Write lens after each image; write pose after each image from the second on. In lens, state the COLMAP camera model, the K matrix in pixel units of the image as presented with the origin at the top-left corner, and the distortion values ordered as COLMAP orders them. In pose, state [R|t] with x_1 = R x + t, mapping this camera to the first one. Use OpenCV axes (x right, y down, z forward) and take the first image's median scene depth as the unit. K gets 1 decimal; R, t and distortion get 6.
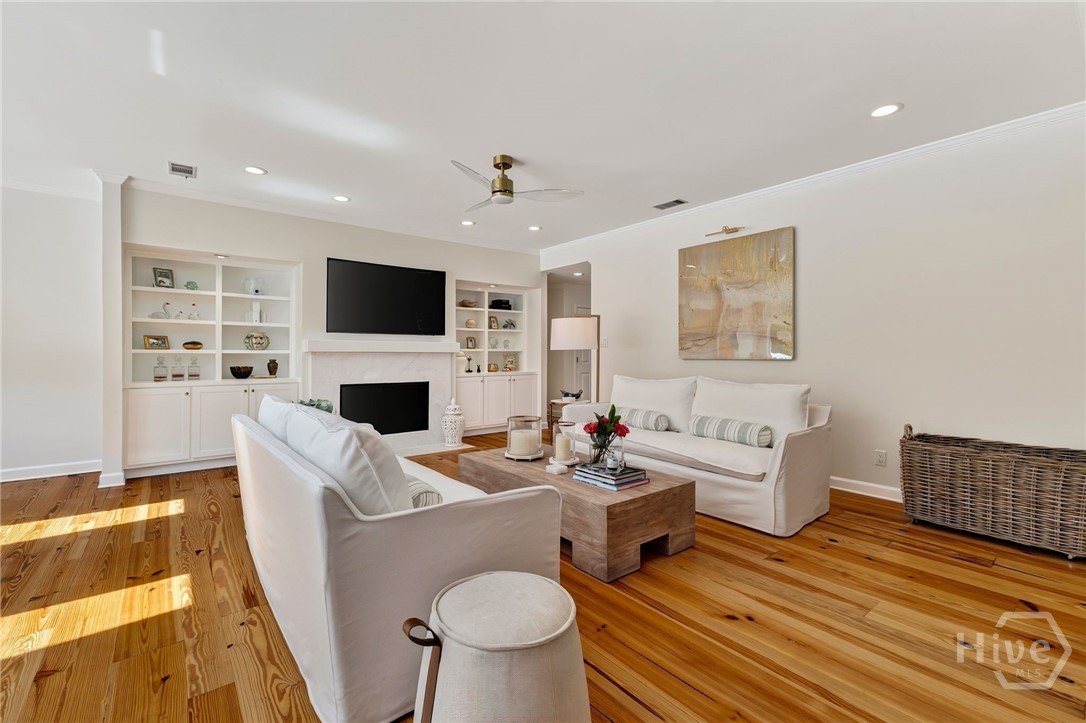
lens RADIAL K [[468.5, 0, 543.2], [0, 468.5, 353.4], [0, 0, 1]] dist [0.000132, -0.000849]
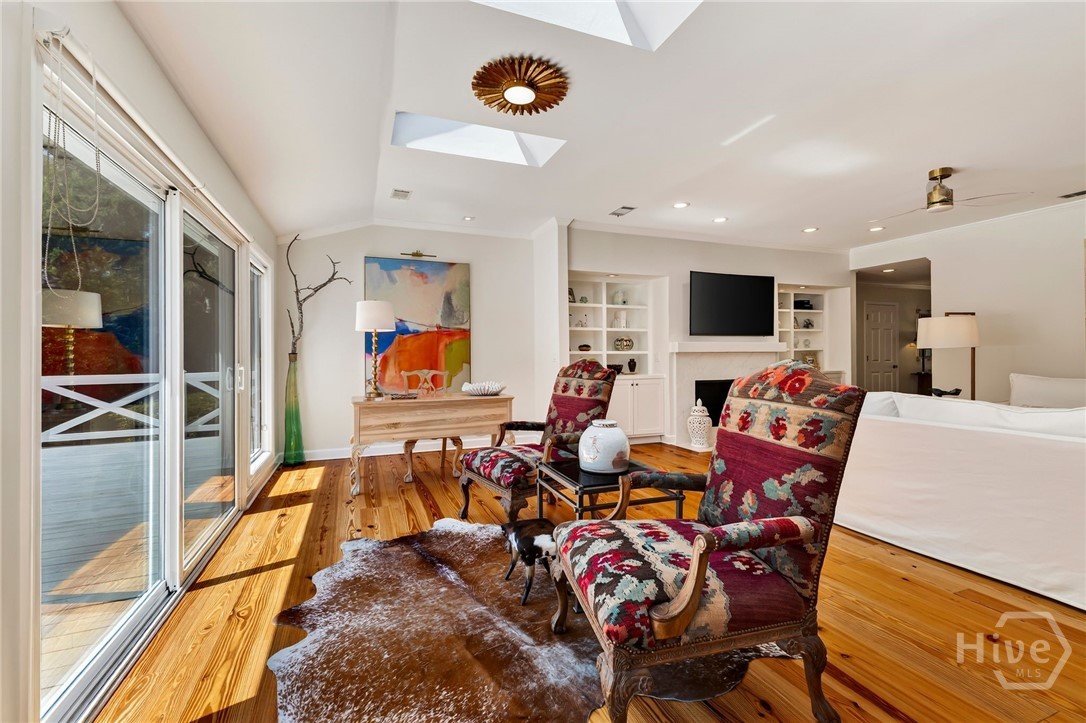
lens RADIAL K [[473.3, 0, 545.1], [0, 473.3, 353.4], [0, 0, 1]] dist [0.016217, 0.000323]
pose [[0.956526, -0.006507, -0.291574, -0.560013], [0.007289, 0.999972, 0.001595, -0.005976], [0.291555, -0.003651, 0.956547, -0.279031]]
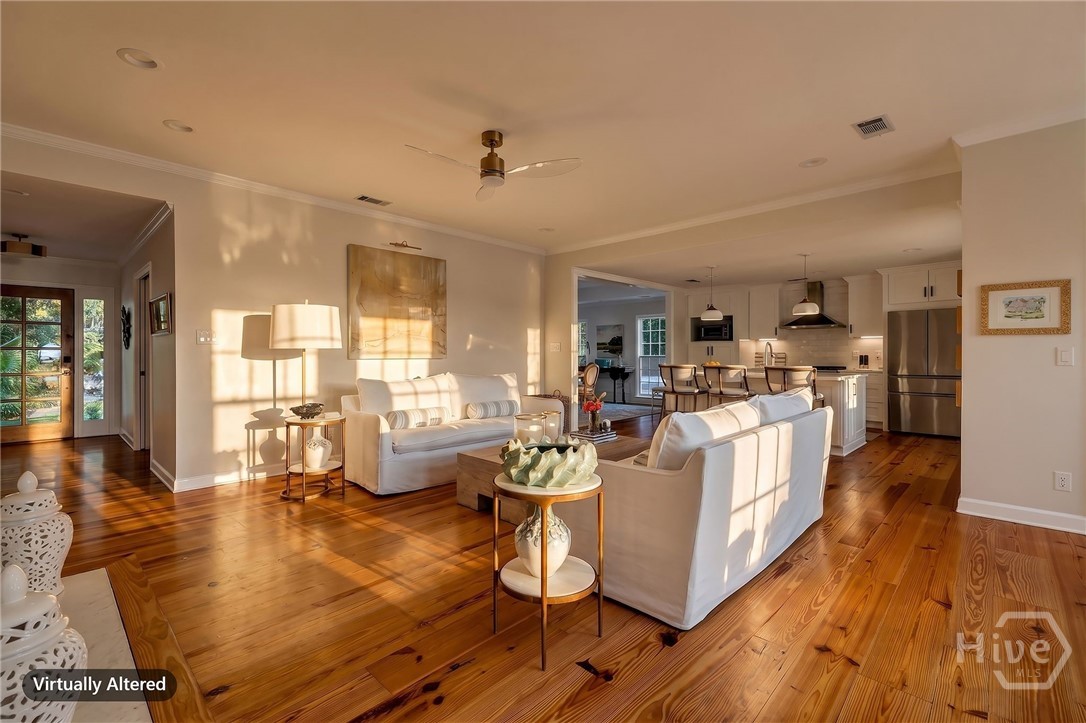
lens RADIAL K [[470.3, 0, 545.1], [0, 470.3, 359.3], [0, 0, 1]] dist [0.012426, 0.000084]
pose [[-0.125739, -0.013651, 0.991969, -0.875018], [-0.004465, 0.999903, 0.013194, -0.001926], [-0.992053, -0.002771, -0.125788, 0.889423]]
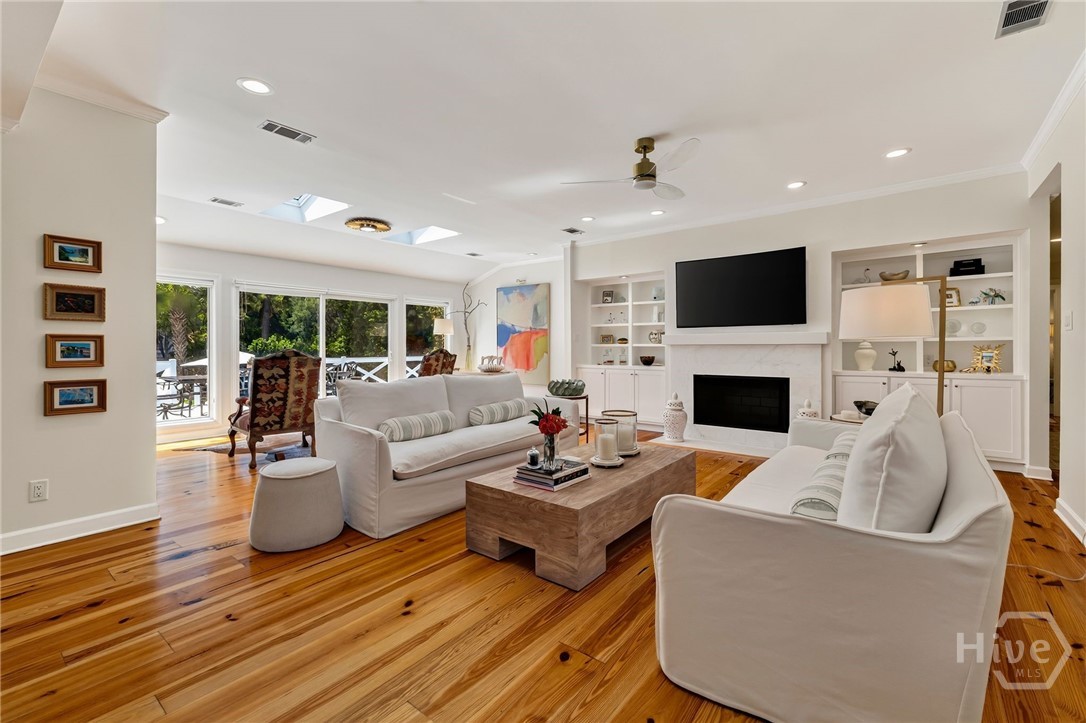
lens RADIAL K [[472.4, 0, 543.9], [0, 472.4, 348.2], [0, 0, 1]] dist [0.012711, -0.000281]
pose [[0.225142, 0.000887, -0.974325, 0.717502], [0.006637, 0.999975, 0.002444, 0.000110], [0.974303, -0.007017, 0.225131, 0.510101]]
